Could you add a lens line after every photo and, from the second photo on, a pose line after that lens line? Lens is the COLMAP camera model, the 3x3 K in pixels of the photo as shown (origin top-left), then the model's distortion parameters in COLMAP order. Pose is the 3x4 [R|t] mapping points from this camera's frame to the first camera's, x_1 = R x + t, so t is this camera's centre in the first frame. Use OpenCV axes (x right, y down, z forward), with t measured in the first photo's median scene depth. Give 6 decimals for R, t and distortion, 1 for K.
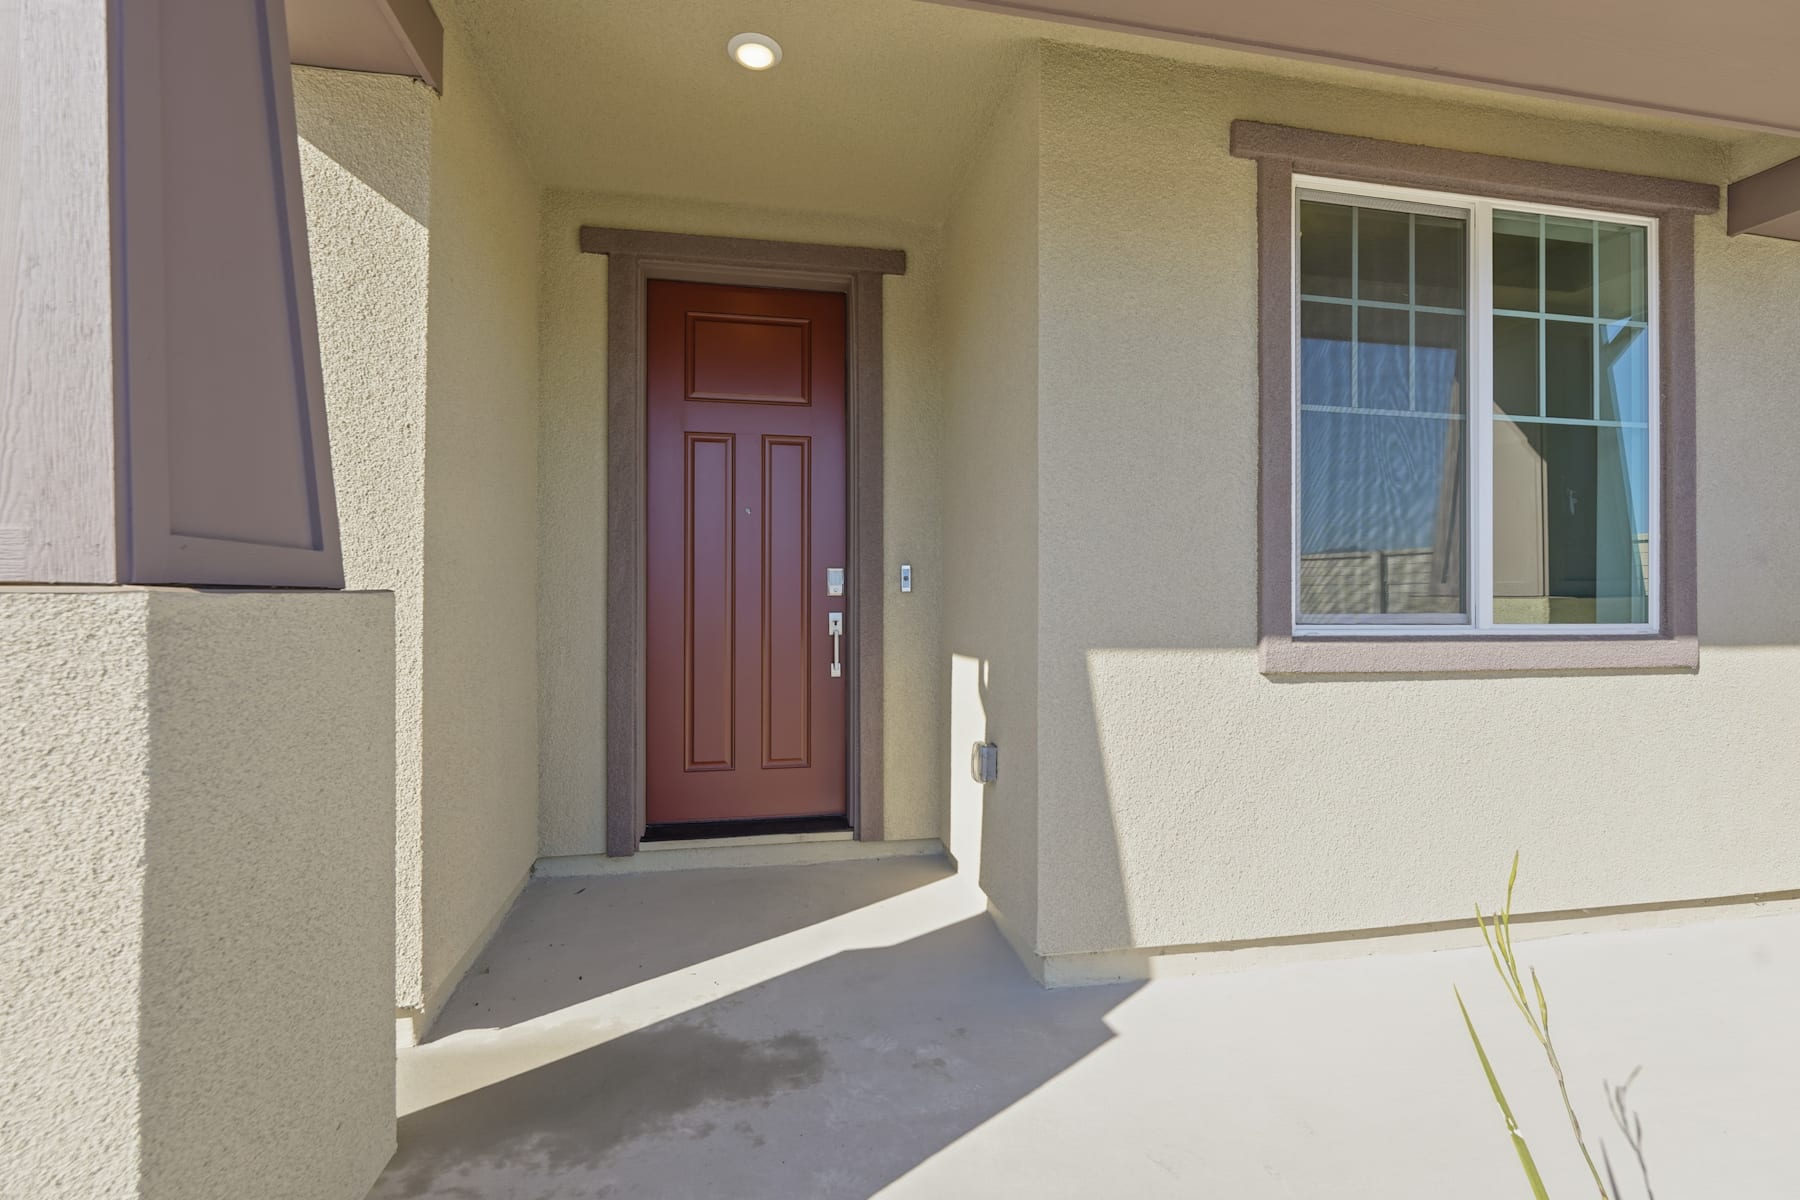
lens RADIAL K [[753.0, 0, 895.5], [0, 753.0, 568.6], [0, 0, 1]] dist [0.000941, 0.000271]
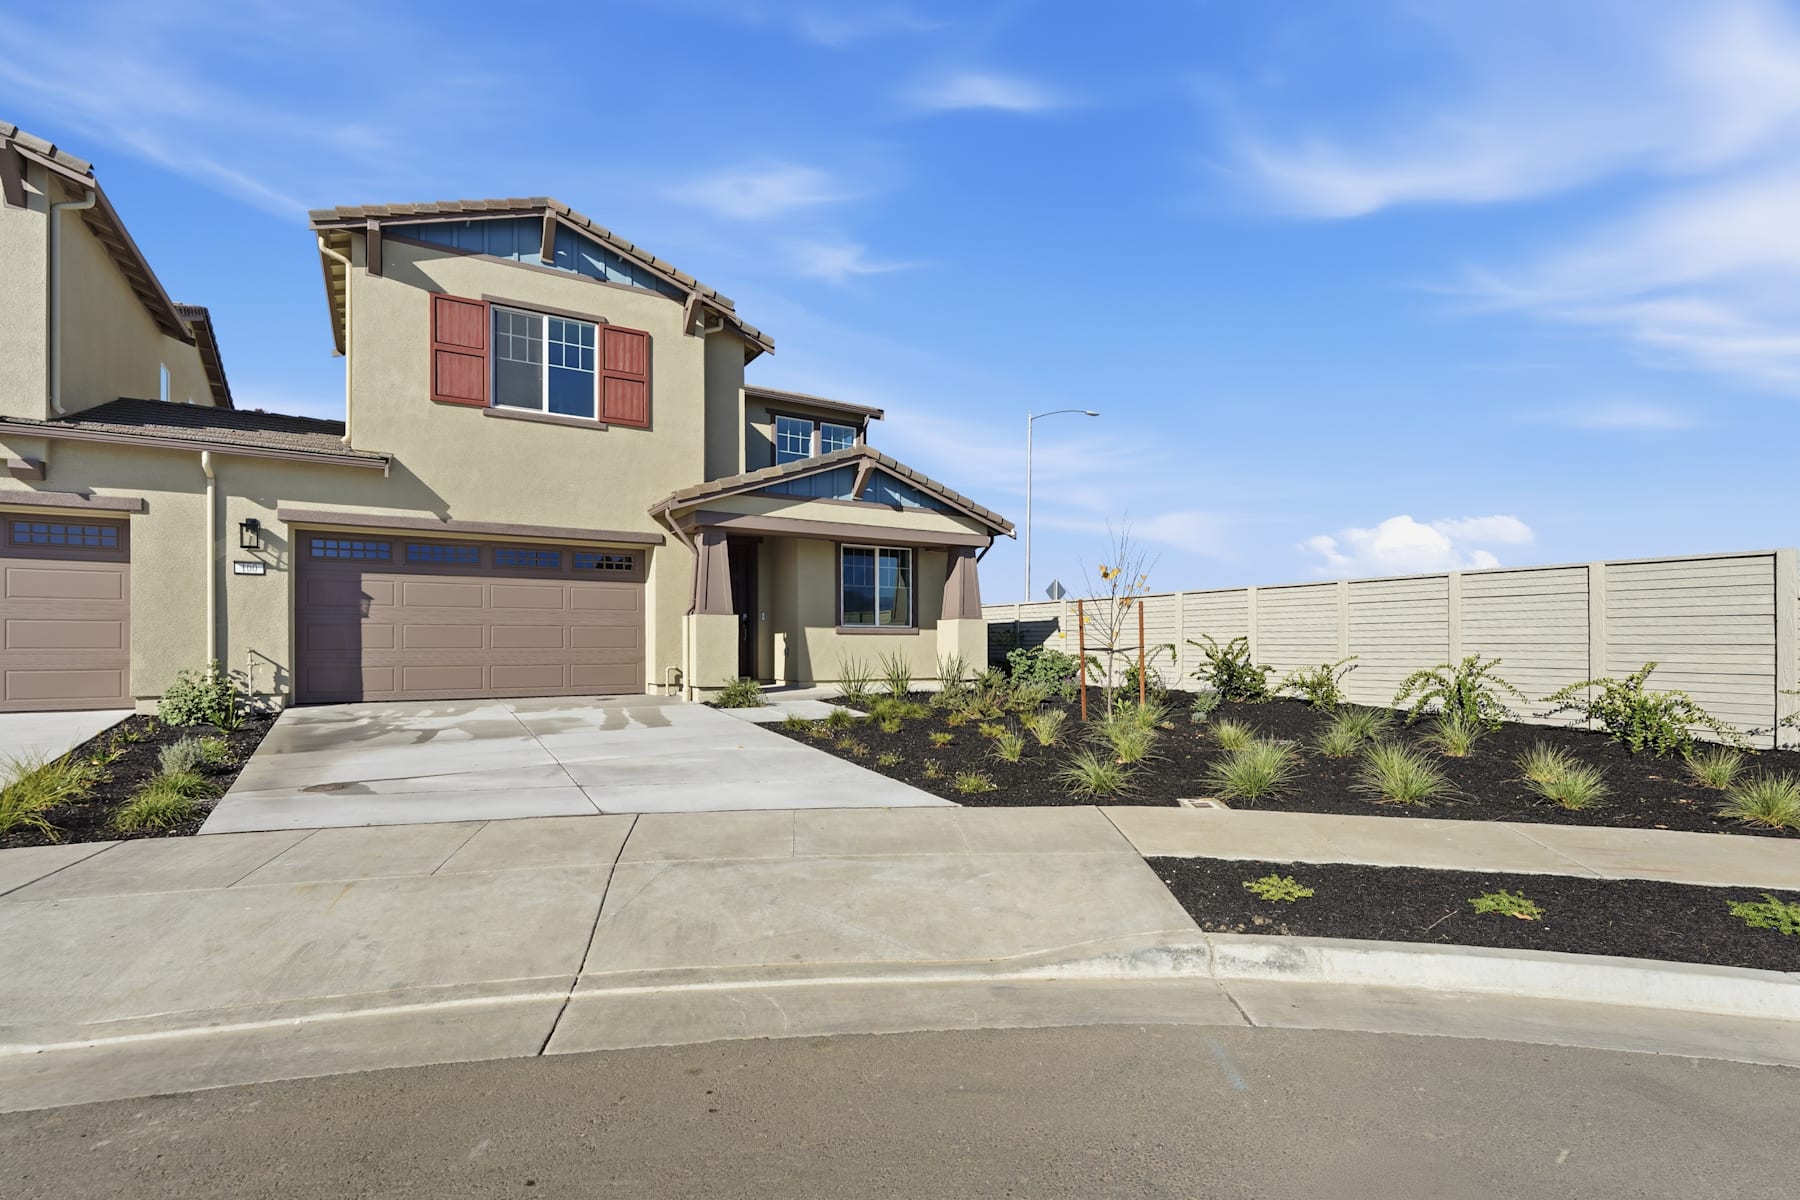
lens RADIAL K [[833.8, 0, 874.8], [0, 833.8, 645.8], [0, 0, 1]] dist [-0.000602, -0.000553]
pose [[0.943834, -0.002354, 0.330410, -1.033327], [-0.006355, 0.999660, 0.025277, 0.064509], [-0.330358, -0.025957, 0.943499, -3.974580]]
